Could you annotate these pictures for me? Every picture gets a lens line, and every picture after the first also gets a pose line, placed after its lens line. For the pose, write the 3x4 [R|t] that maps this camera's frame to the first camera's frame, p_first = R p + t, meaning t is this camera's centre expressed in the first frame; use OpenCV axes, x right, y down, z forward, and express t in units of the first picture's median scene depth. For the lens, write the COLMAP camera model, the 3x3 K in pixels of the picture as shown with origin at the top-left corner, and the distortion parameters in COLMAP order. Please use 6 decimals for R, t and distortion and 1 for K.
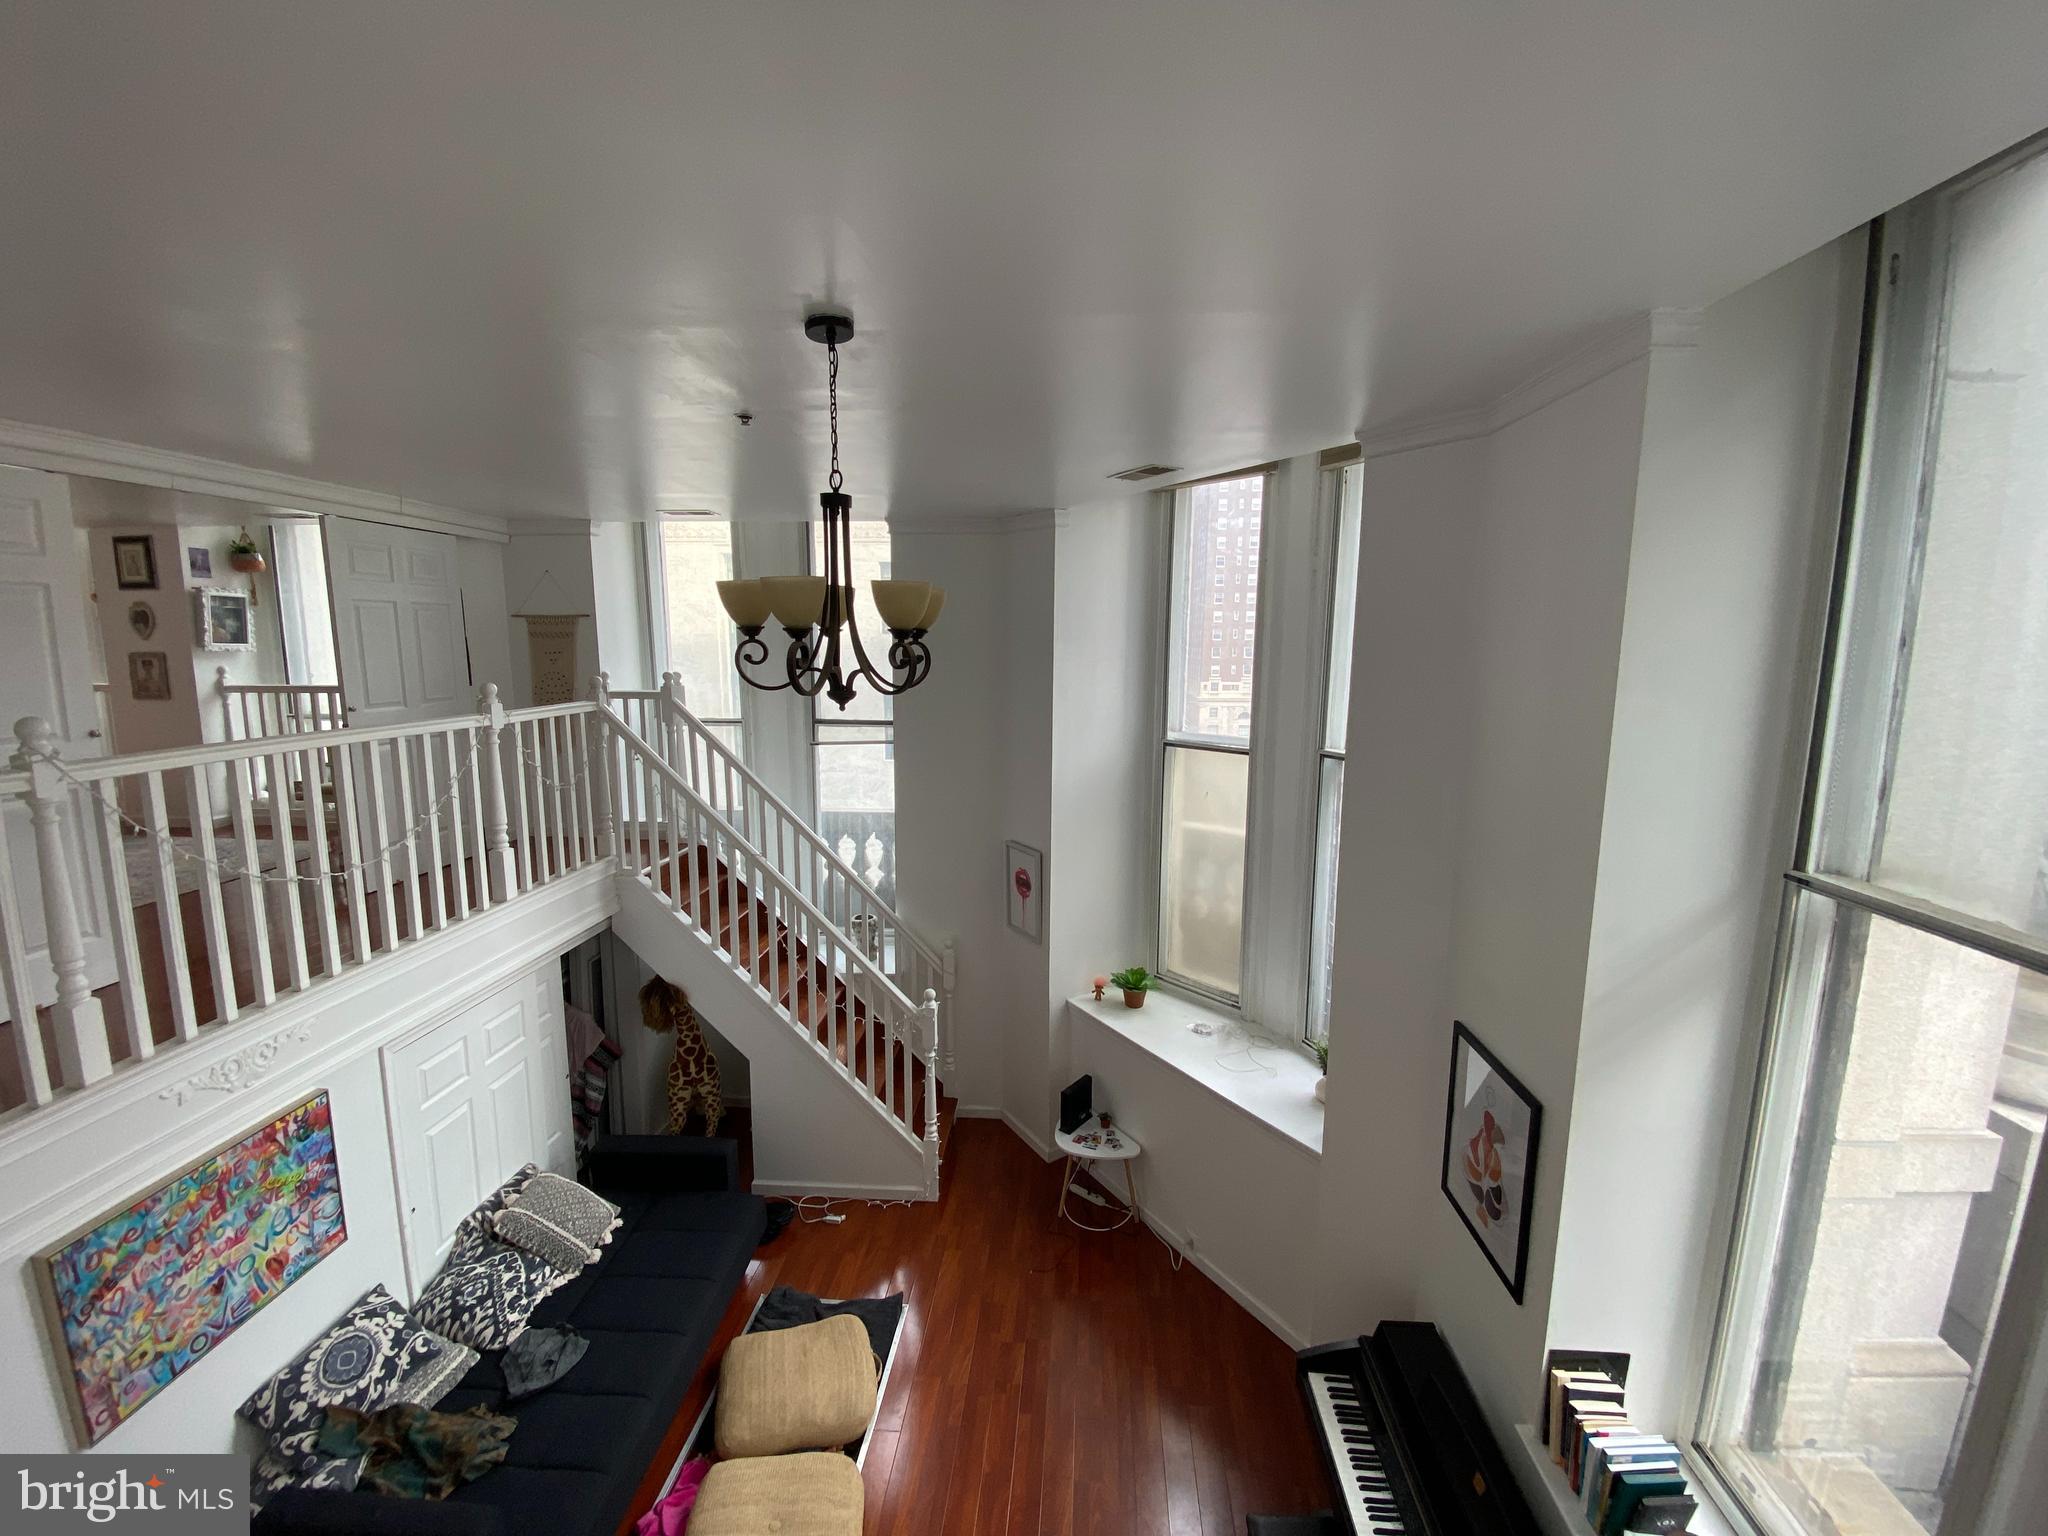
lens RADIAL K [[829.1, 0, 1021.3], [0, 829.1, 769.8], [0, 0, 1]] dist [0.010452, -0.016507]
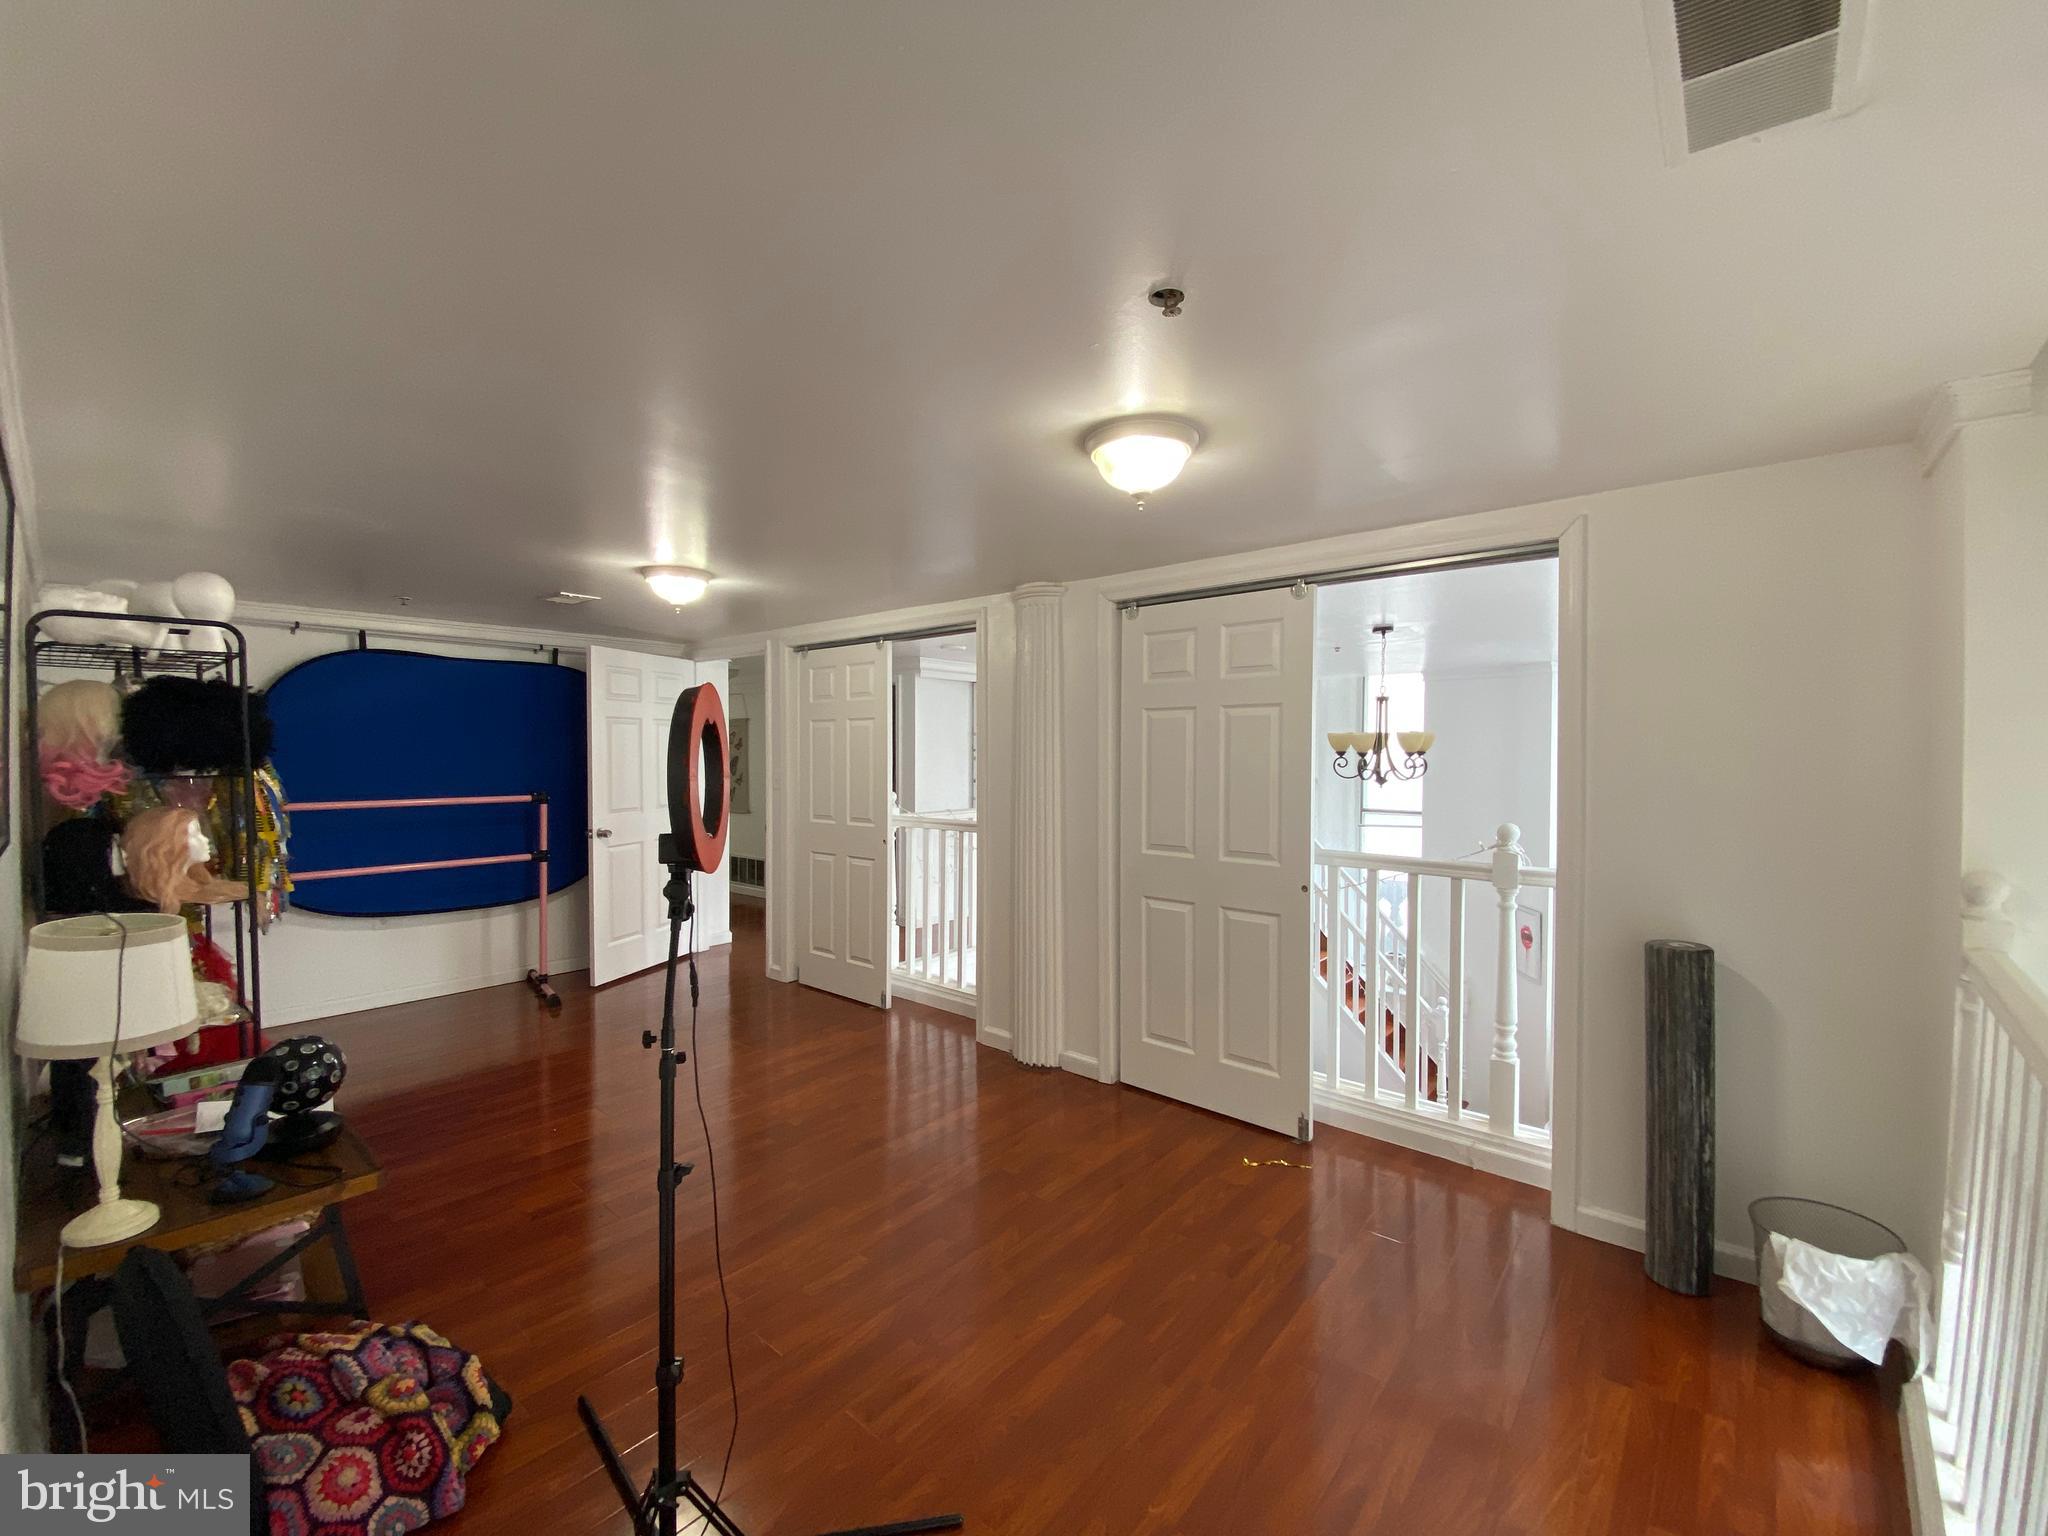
lens RADIAL K [[823.3, 0, 1016.7], [0, 823.3, 770.5], [0, 0, 1]] dist [0.041909, -0.034259]
pose [[0.805326, 0.006696, -0.592794, 0.199758], [-0.087061, 0.990431, -0.107087, 0.129855], [0.586405, 0.137849, 0.798203, -0.861731]]
